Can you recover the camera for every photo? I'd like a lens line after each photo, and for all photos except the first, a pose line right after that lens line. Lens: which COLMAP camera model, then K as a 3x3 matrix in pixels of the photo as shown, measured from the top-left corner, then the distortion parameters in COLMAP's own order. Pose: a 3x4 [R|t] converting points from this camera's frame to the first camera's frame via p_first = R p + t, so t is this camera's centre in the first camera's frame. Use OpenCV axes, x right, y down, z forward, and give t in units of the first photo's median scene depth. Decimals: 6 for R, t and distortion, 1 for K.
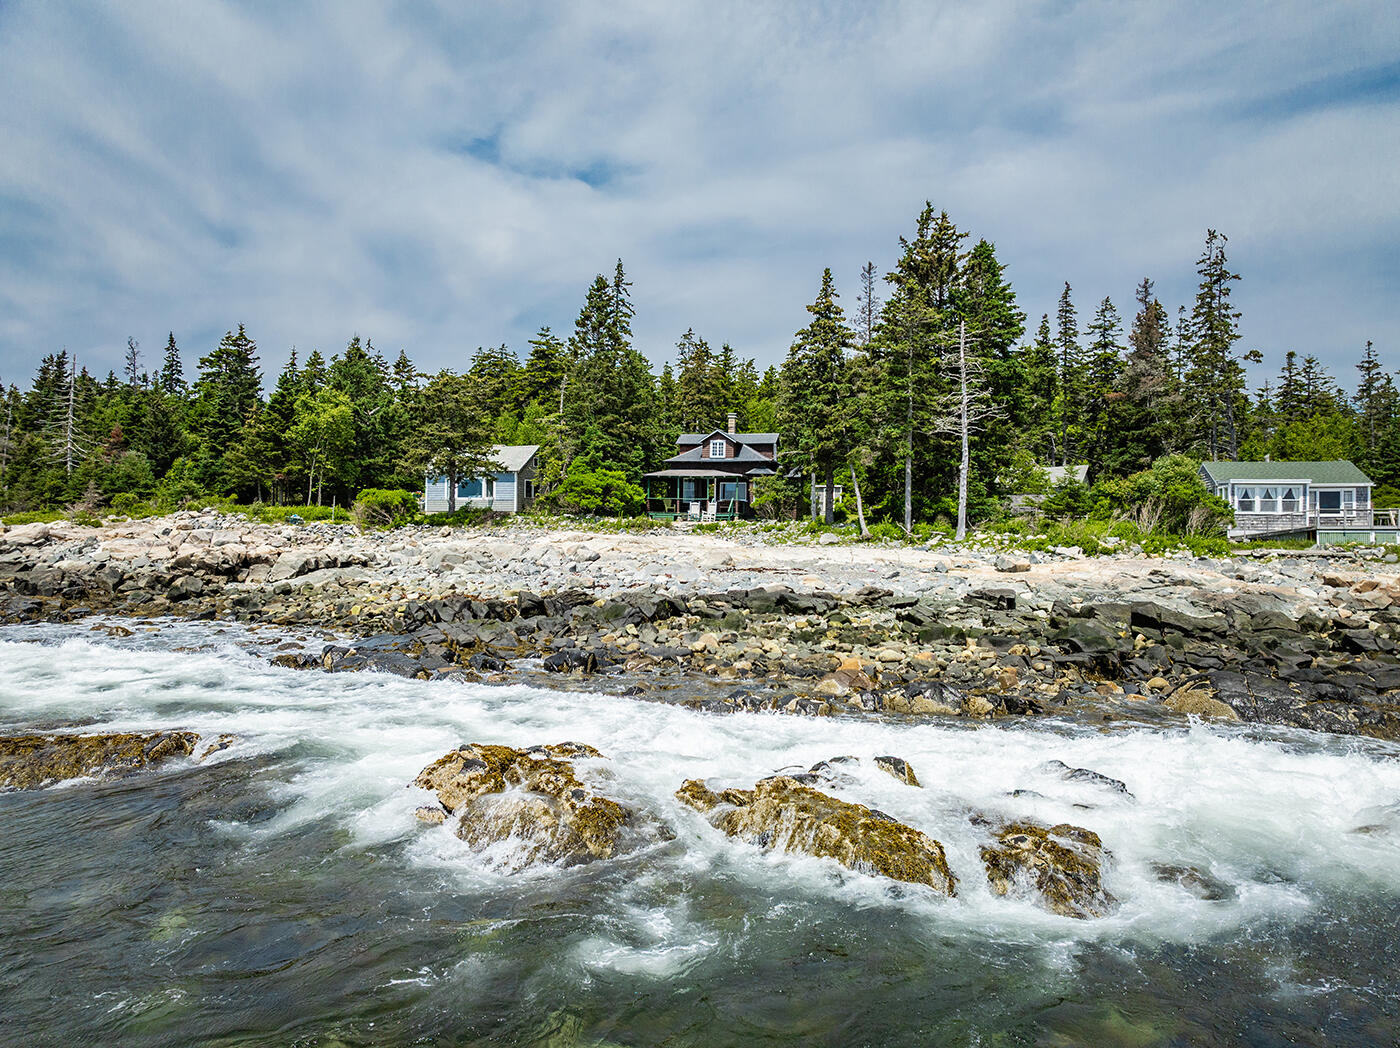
lens RADIAL K [[991.3, 0, 700.0], [0, 991.3, 524.0], [0, 0, 1]] dist [-0.027752, 0.002380]
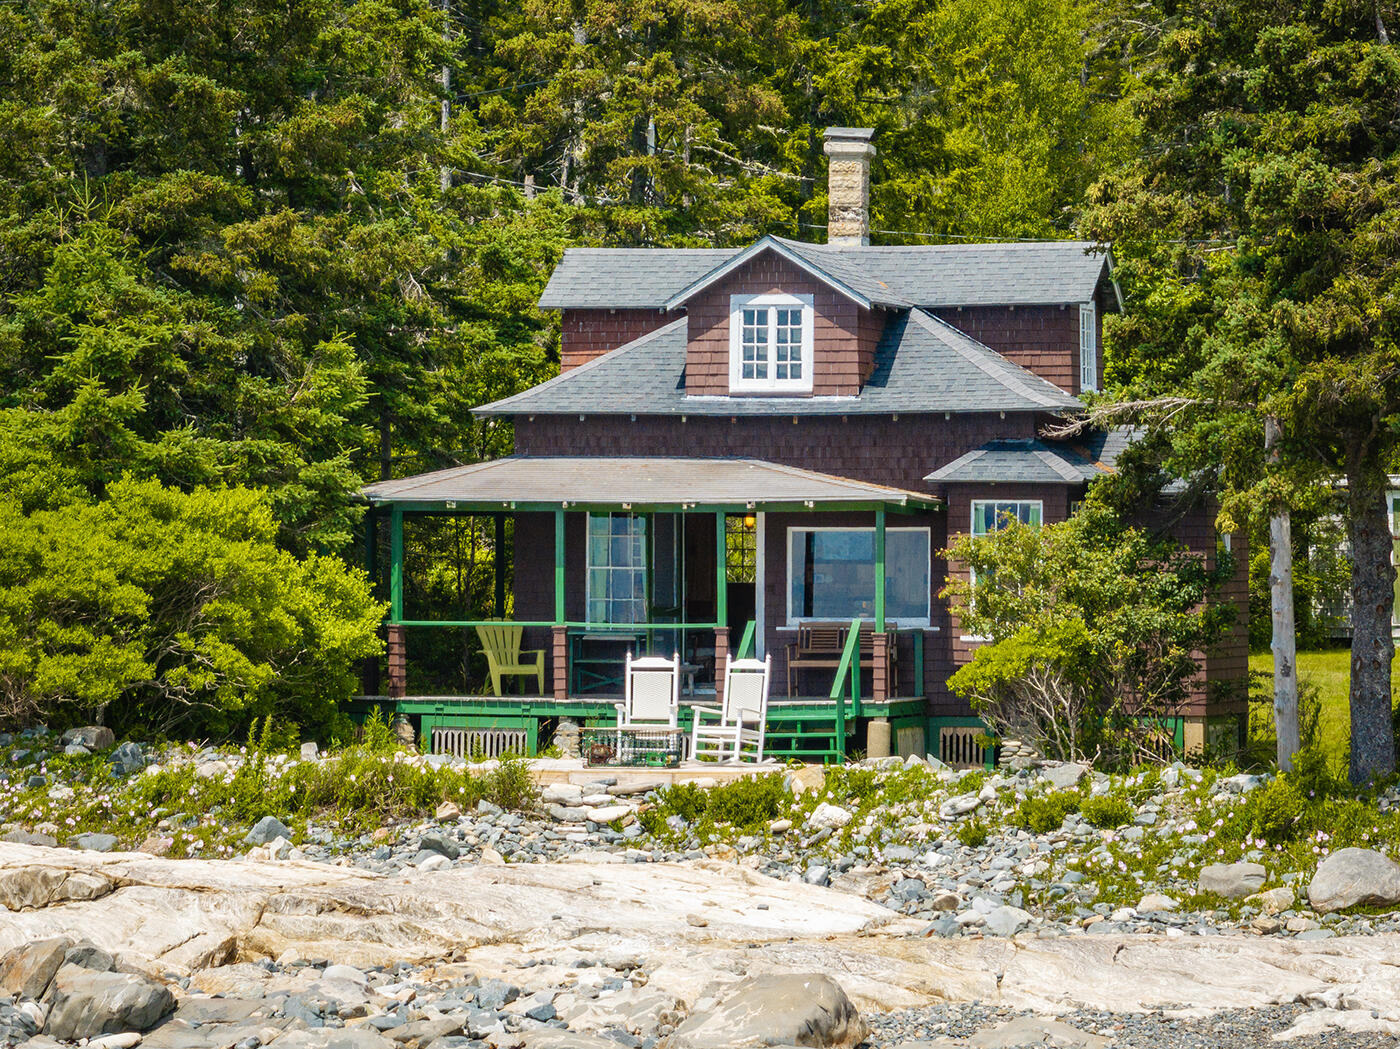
lens RADIAL K [[6747.4, 0, 700.0], [0, 6747.4, 524.5], [0, 0, 1]] dist [0.537540, 12.773372]
pose [[0.999861, -0.015733, 0.005508, -0.002825], [0.015730, 0.999876, 0.000679, -0.047458], [-0.005518, -0.000593, 0.999985, -0.264471]]
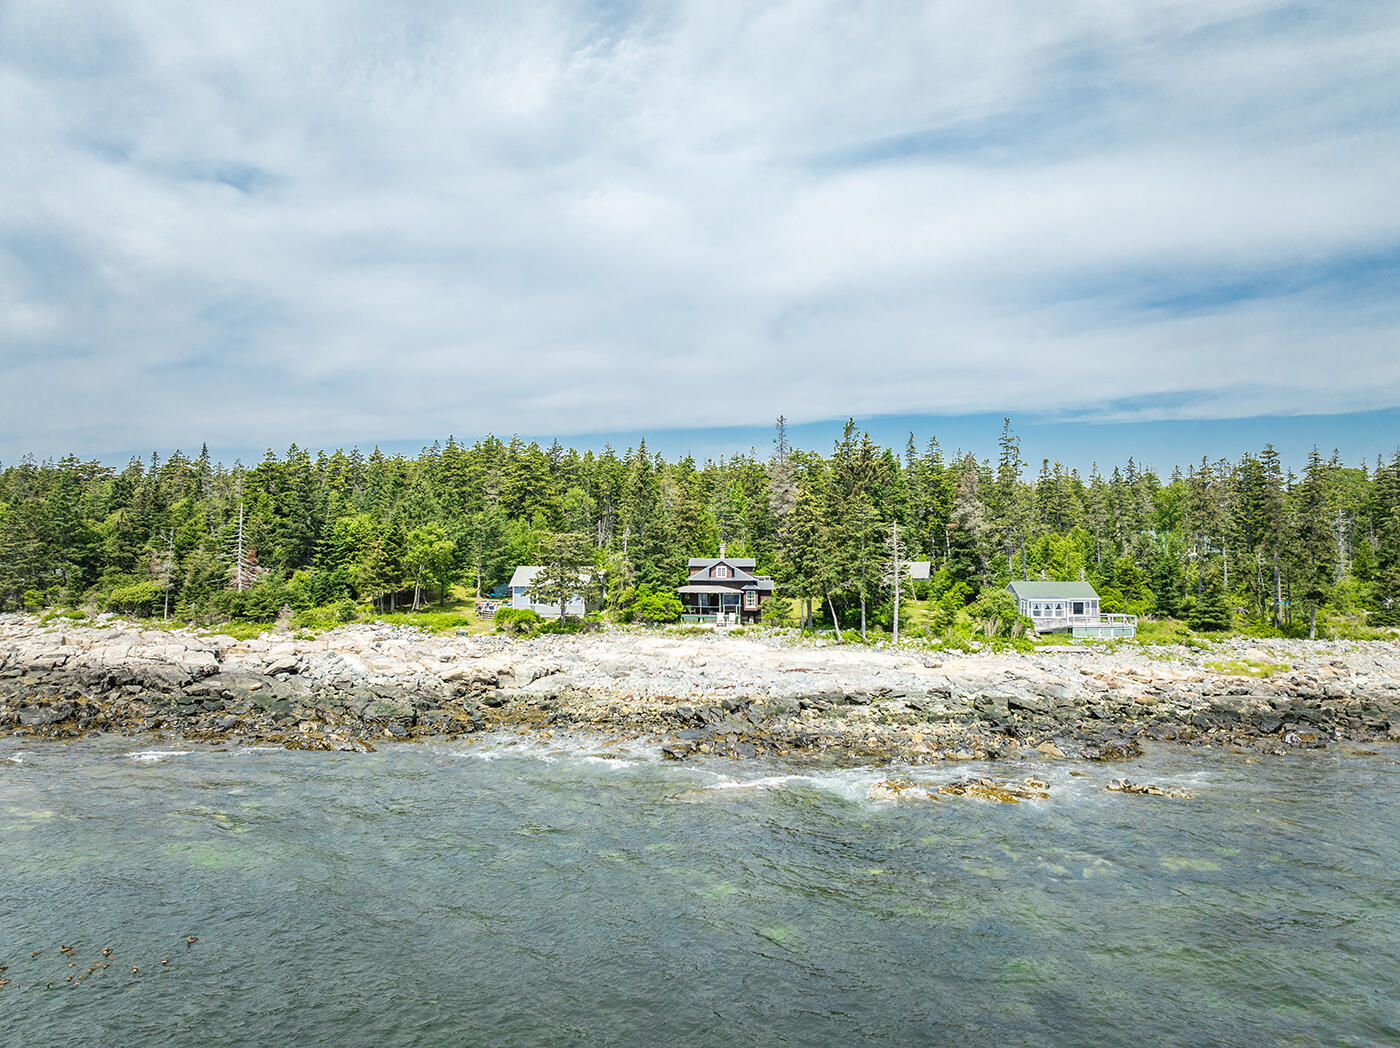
lens RADIAL K [[991.3, 0, 700.0], [0, 991.3, 524.0], [0, 0, 1]] dist [-0.027752, 0.002380]
pose [[0.975460, -0.011872, 0.219858, -0.388075], [0.011031, 0.999926, 0.005056, -0.174209], [-0.219902, -0.002507, 0.975519, -0.552422]]
